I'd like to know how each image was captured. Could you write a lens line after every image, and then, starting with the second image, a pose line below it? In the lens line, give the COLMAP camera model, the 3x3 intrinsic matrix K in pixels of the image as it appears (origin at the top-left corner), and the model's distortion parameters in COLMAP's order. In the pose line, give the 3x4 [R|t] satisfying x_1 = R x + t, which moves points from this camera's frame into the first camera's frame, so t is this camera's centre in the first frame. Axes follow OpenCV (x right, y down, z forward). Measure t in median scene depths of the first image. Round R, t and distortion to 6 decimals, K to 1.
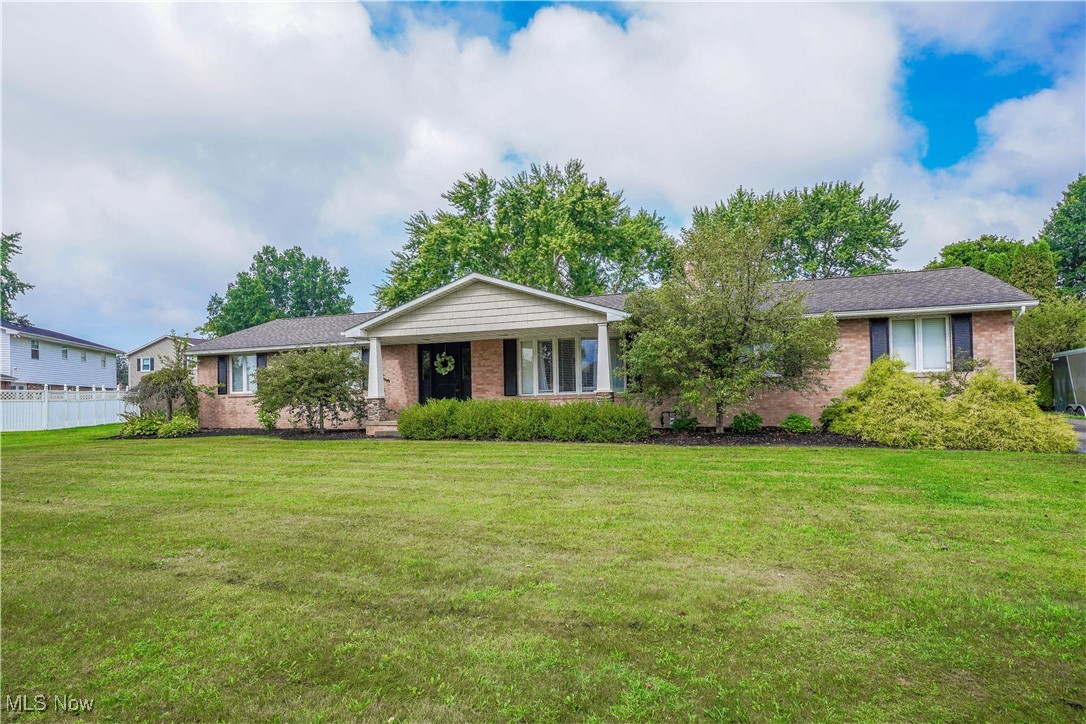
lens RADIAL K [[646.3, 0, 543.0], [0, 646.3, 362.0], [0, 0, 1]] dist [-0.000951, -0.000088]
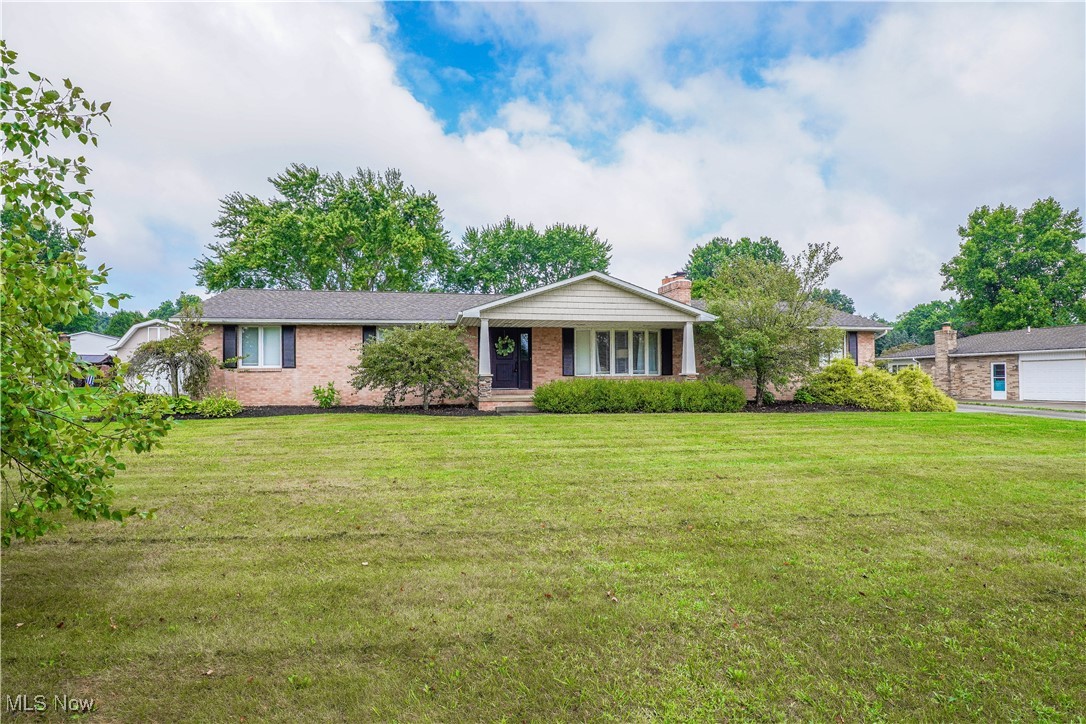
lens RADIAL K [[522.4, 0, 560.9], [0, 522.4, 362.5], [0, 0, 1]] dist [-0.042762, 0.000722]
pose [[0.861014, 0.028968, 0.507755, -0.579997], [-0.040301, 0.999123, 0.011338, 0.018677], [-0.506981, -0.030225, 0.861427, 0.188297]]
